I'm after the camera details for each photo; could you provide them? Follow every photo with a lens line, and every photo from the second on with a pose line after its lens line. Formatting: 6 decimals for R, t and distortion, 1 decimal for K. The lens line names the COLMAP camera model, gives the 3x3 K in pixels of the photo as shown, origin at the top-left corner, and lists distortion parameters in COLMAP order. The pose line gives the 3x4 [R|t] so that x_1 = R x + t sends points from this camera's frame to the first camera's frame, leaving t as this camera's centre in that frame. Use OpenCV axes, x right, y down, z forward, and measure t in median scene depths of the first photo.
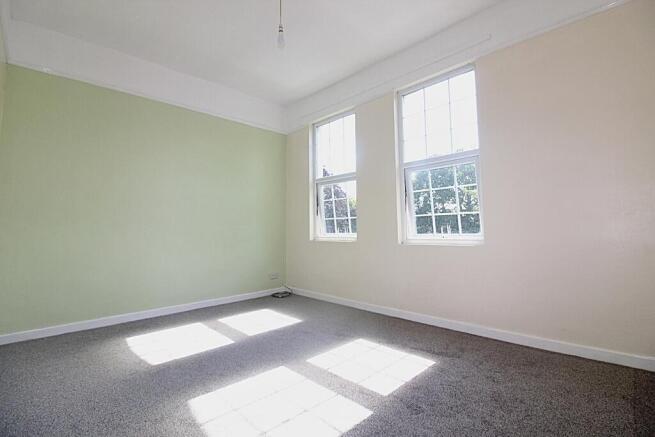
lens RADIAL K [[310.8, 0, 342.5], [0, 310.8, 218.0], [0, 0, 1]] dist [-0.002259, -0.000883]
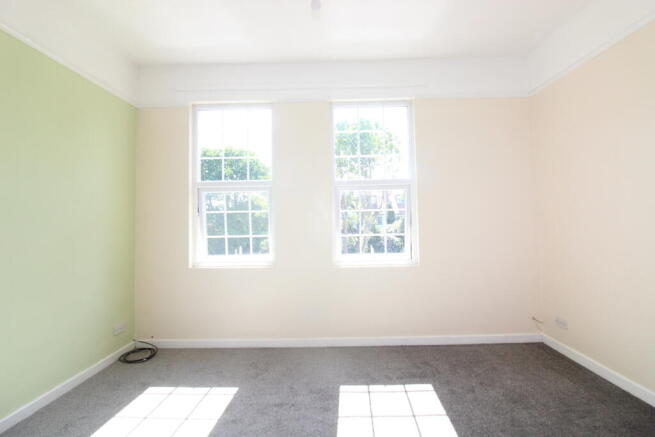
lens RADIAL K [[285.4, 0, 347.5], [0, 285.4, 228.5], [0, 0, 1]] dist [0.002297, 0.000031]
pose [[0.718919, 0.043434, 0.693735, -0.290543], [-0.014478, 0.998765, -0.047528, 0.009552], [-0.694943, 0.024125, 0.718660, 0.284416]]
